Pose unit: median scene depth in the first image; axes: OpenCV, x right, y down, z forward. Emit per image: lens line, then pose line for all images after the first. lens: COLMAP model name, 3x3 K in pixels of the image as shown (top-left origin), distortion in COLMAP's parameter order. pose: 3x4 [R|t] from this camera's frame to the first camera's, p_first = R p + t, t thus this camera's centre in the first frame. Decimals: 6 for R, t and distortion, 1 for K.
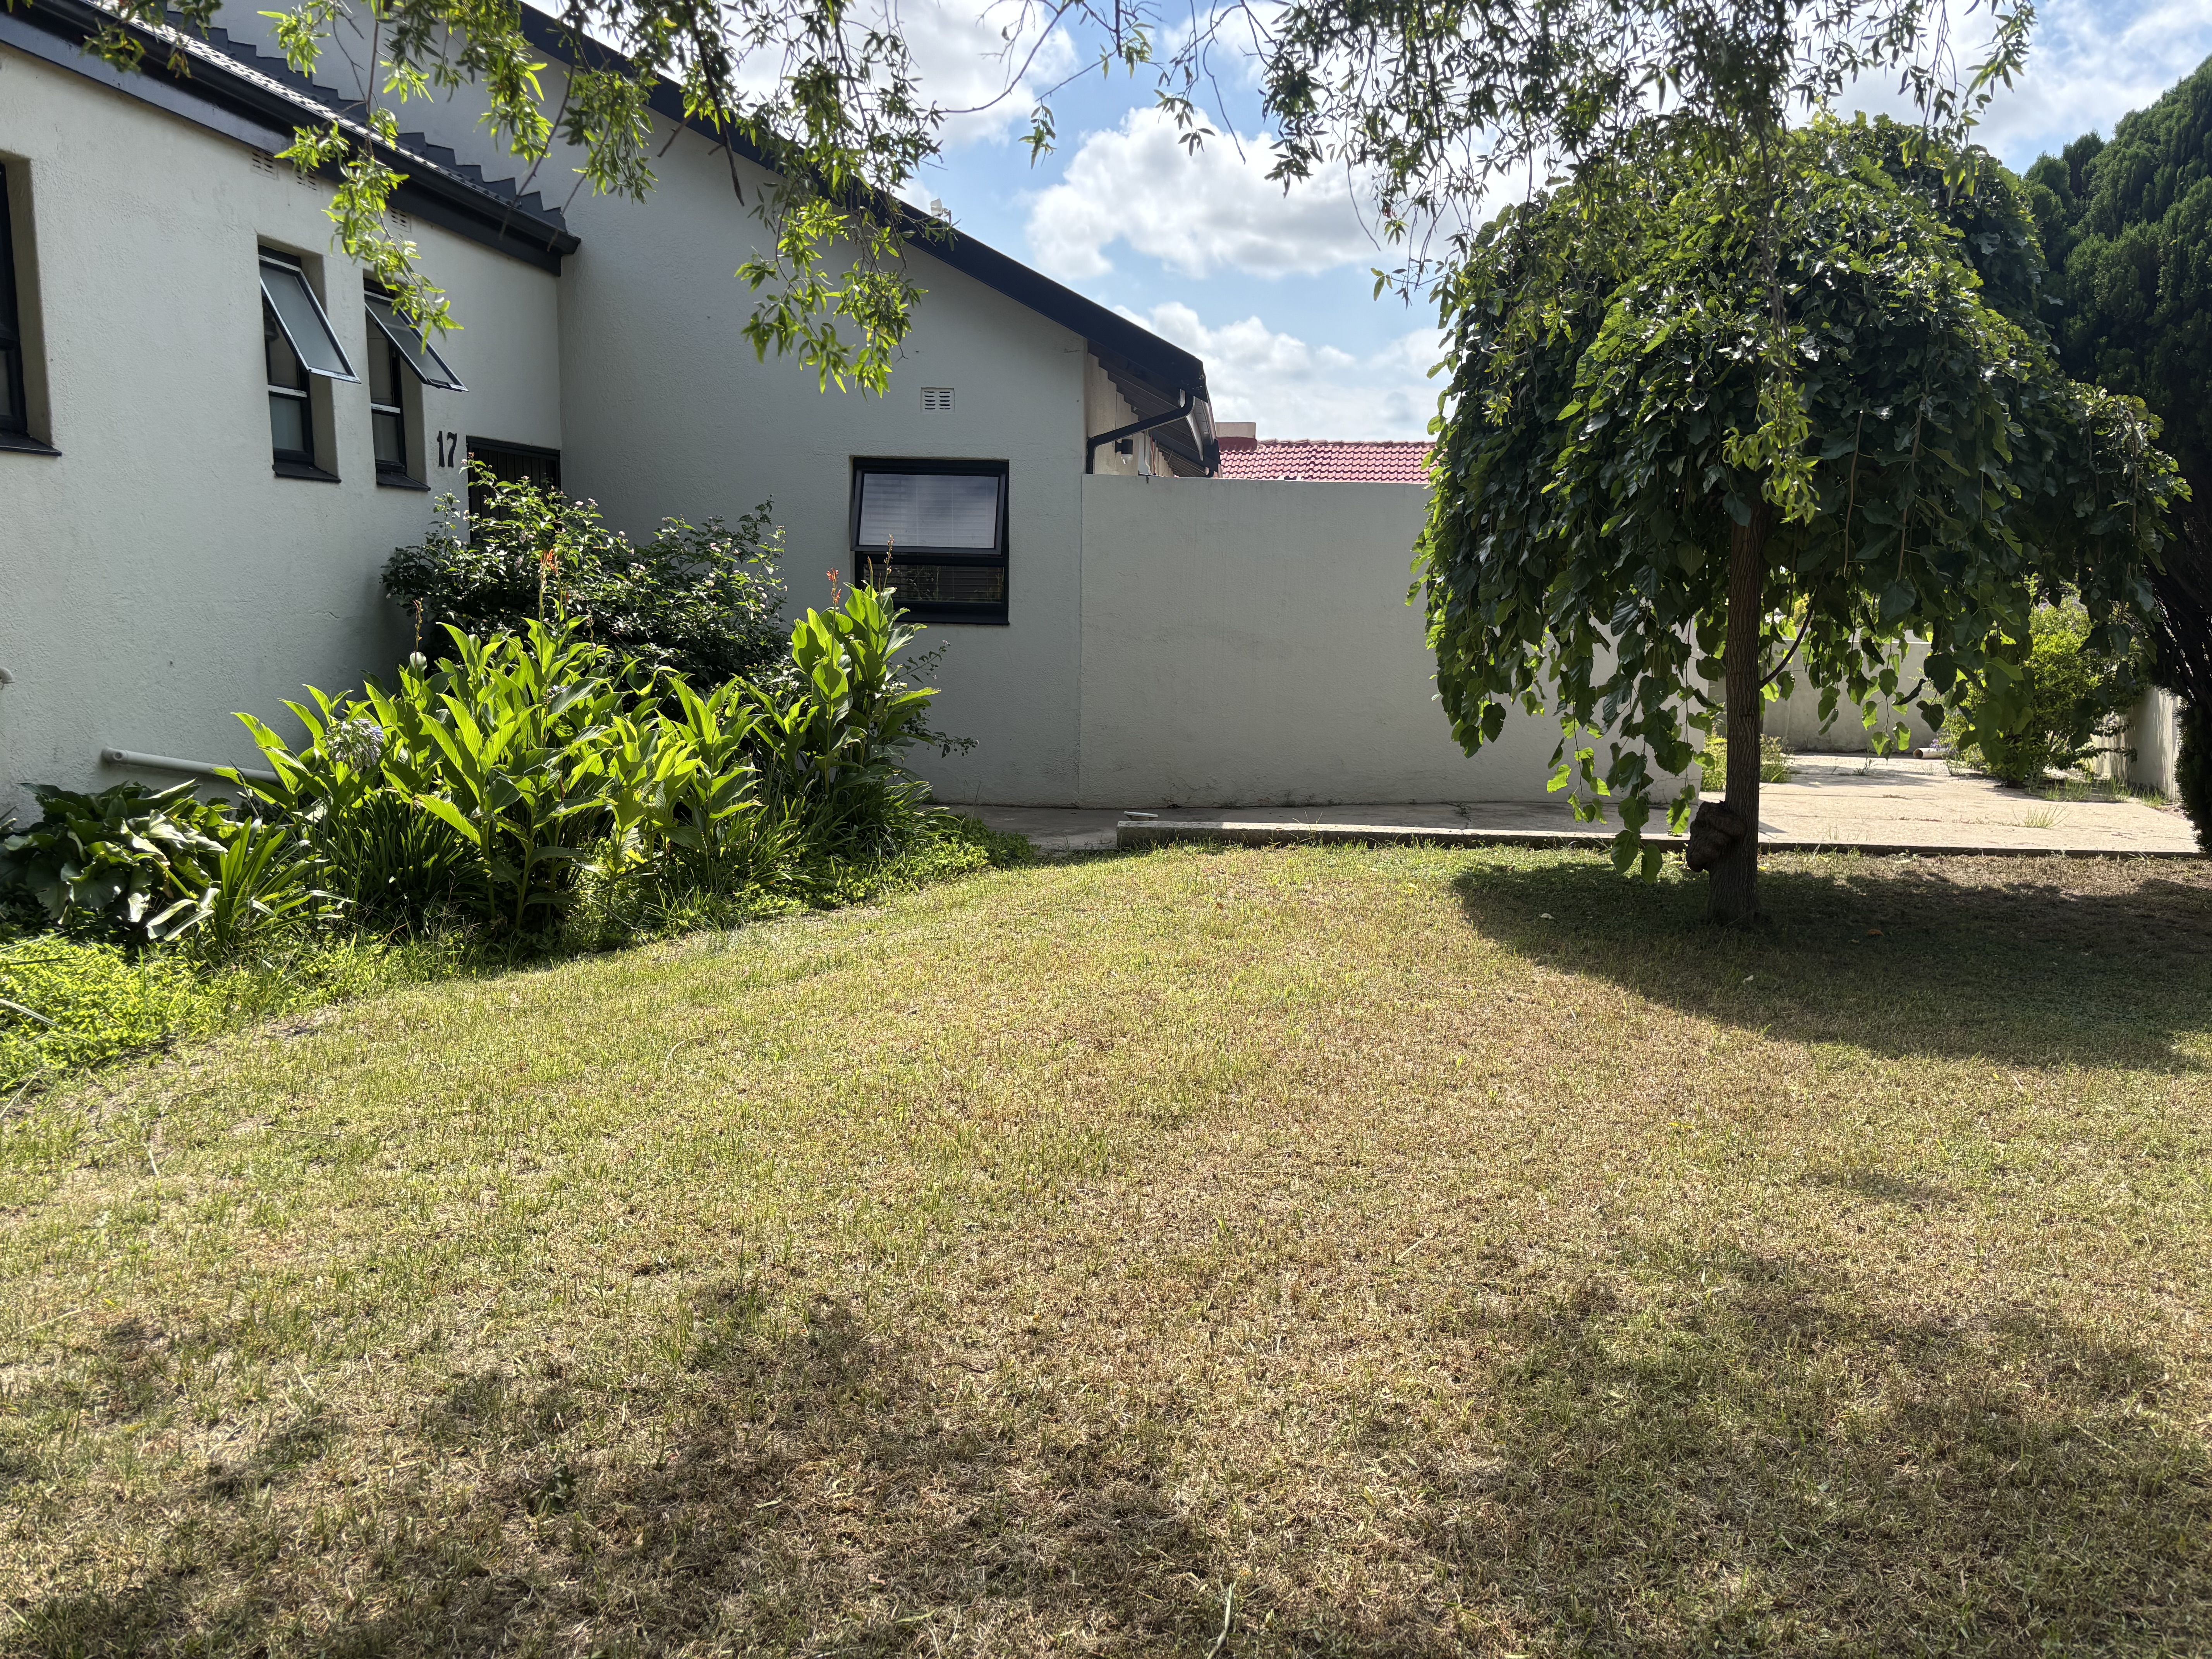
lens RADIAL K [[1672.5, 0, 1108.5], [0, 1672.5, 836.7], [0, 0, 1]] dist [-0.009322, 0.004615]
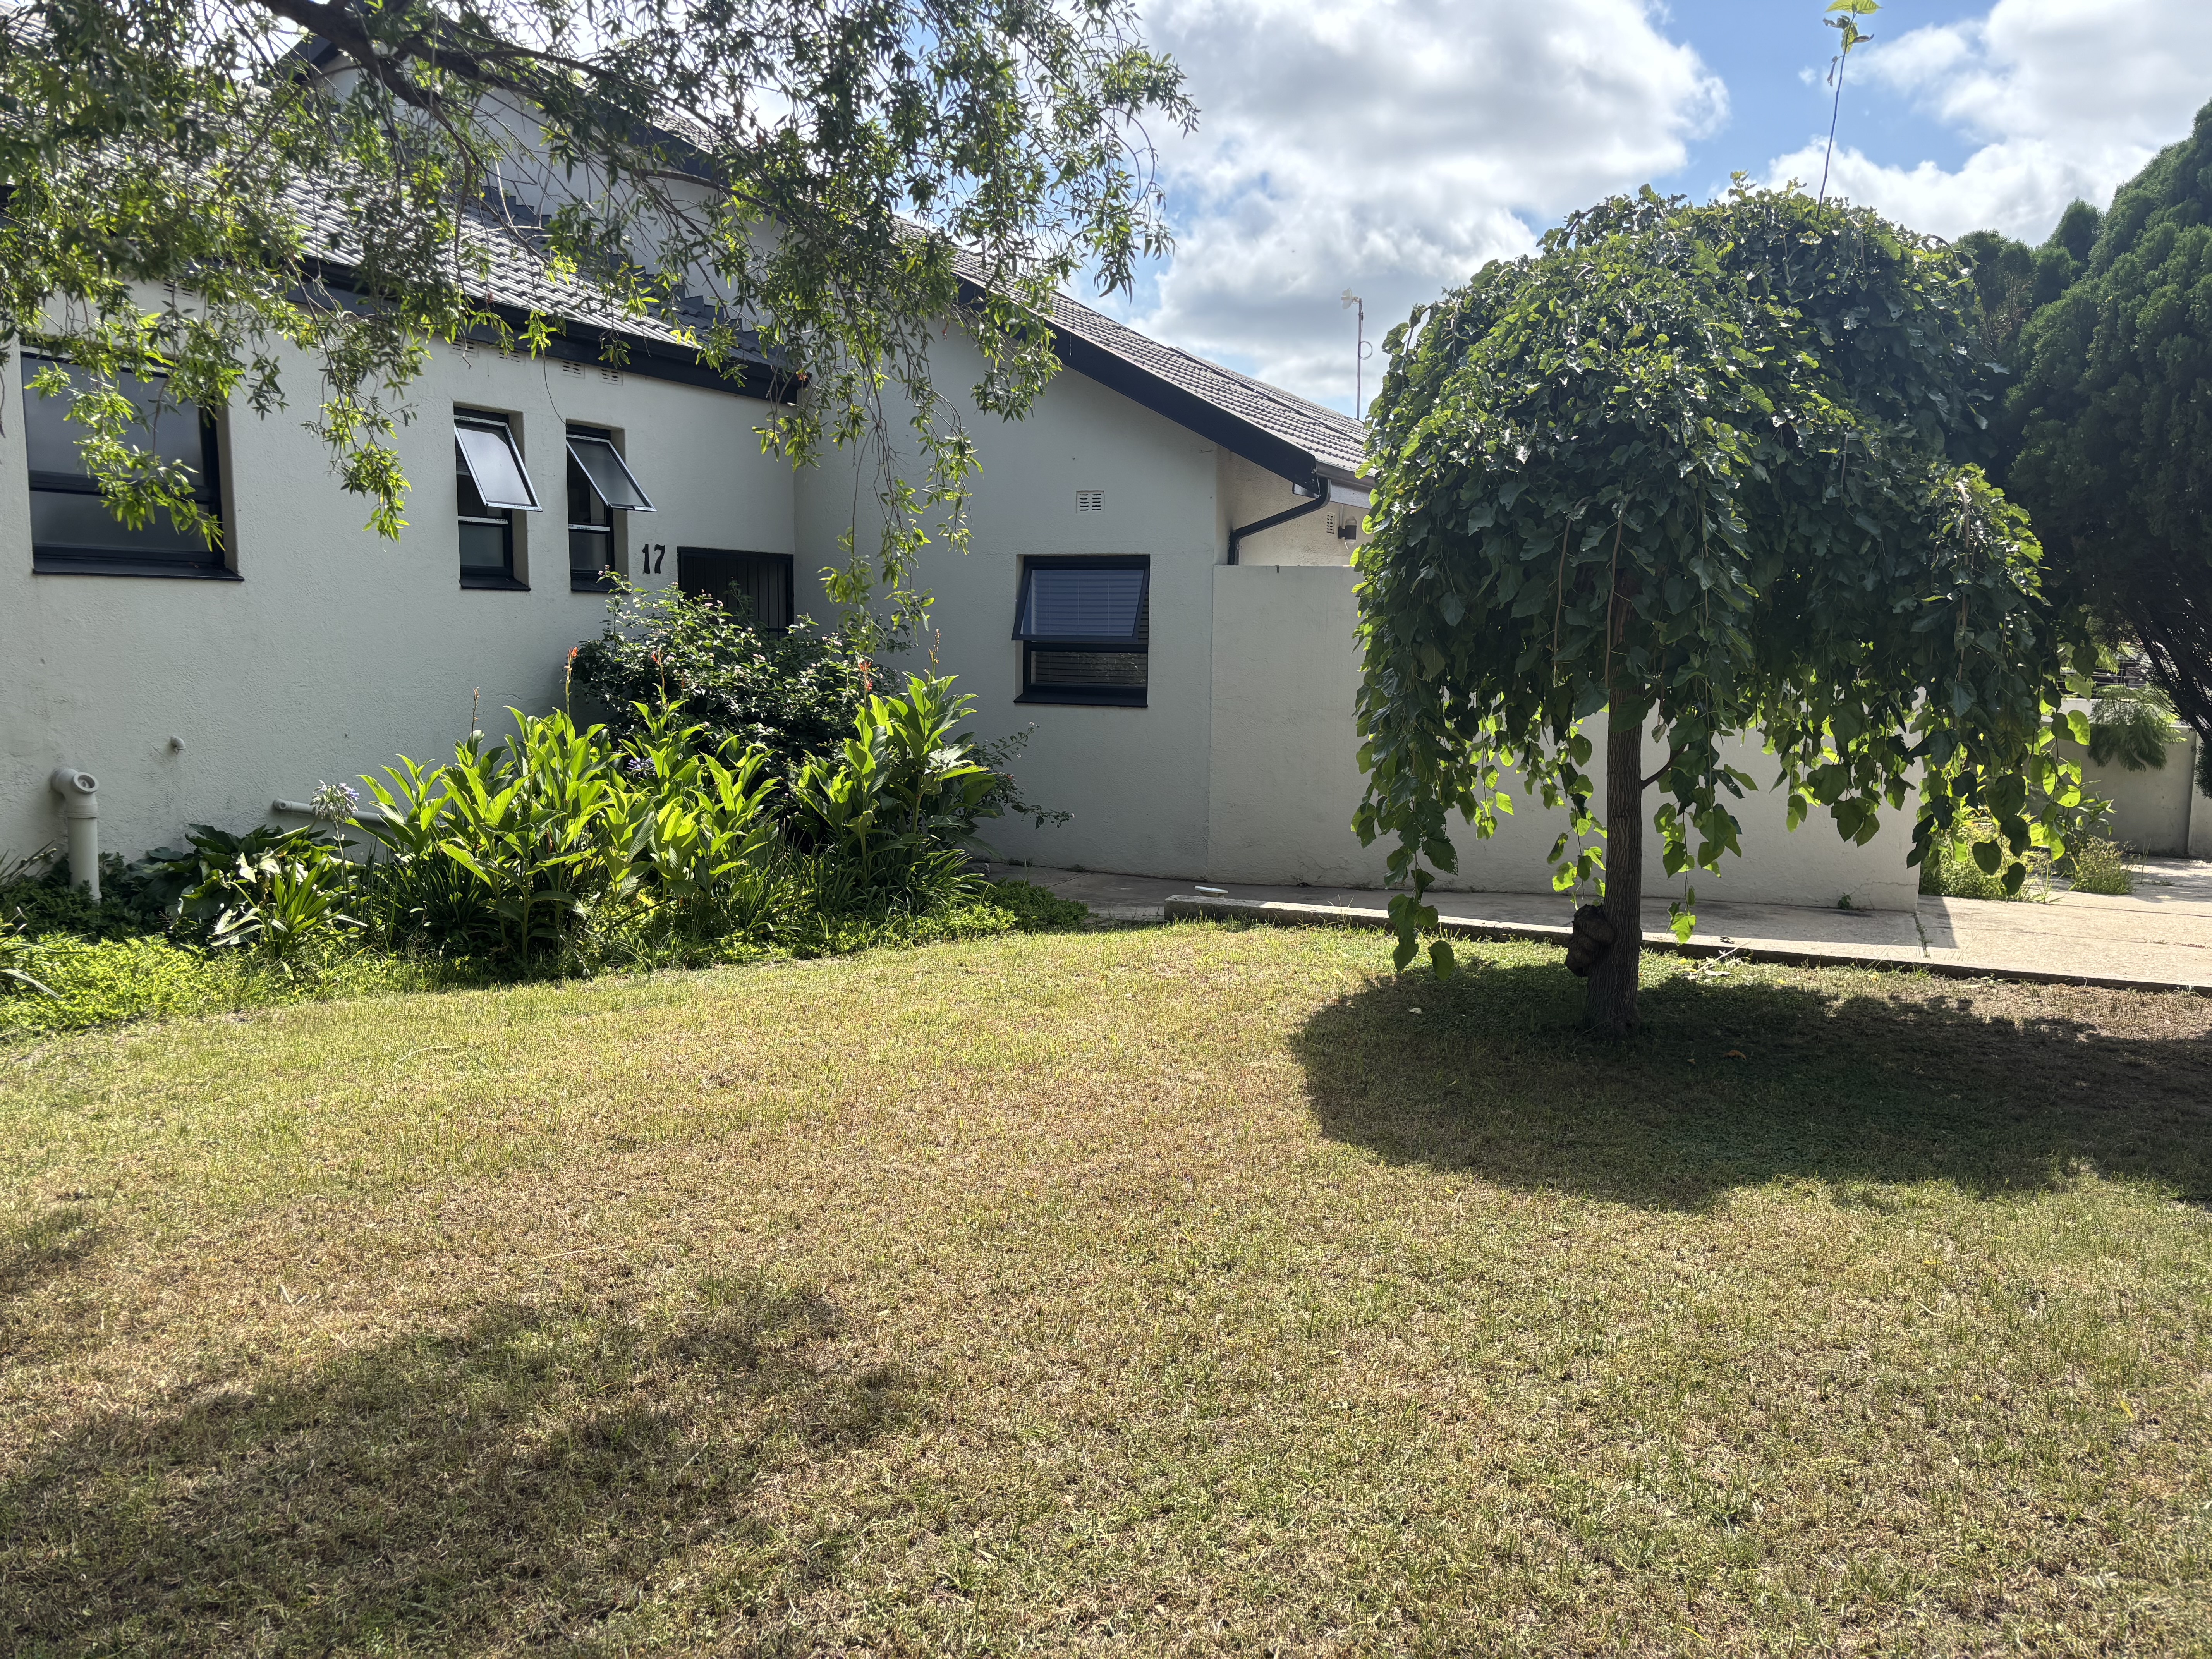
lens RADIAL K [[1660.7, 0, 1107.9], [0, 1660.7, 829.6], [0, 0, 1]] dist [0.014529, -0.003066]
pose [[0.935092, 0.037429, -0.352424, 0.388892], [-0.052661, 0.998043, -0.033731, -0.015389], [0.350472, 0.050101, 0.935232, 0.000711]]
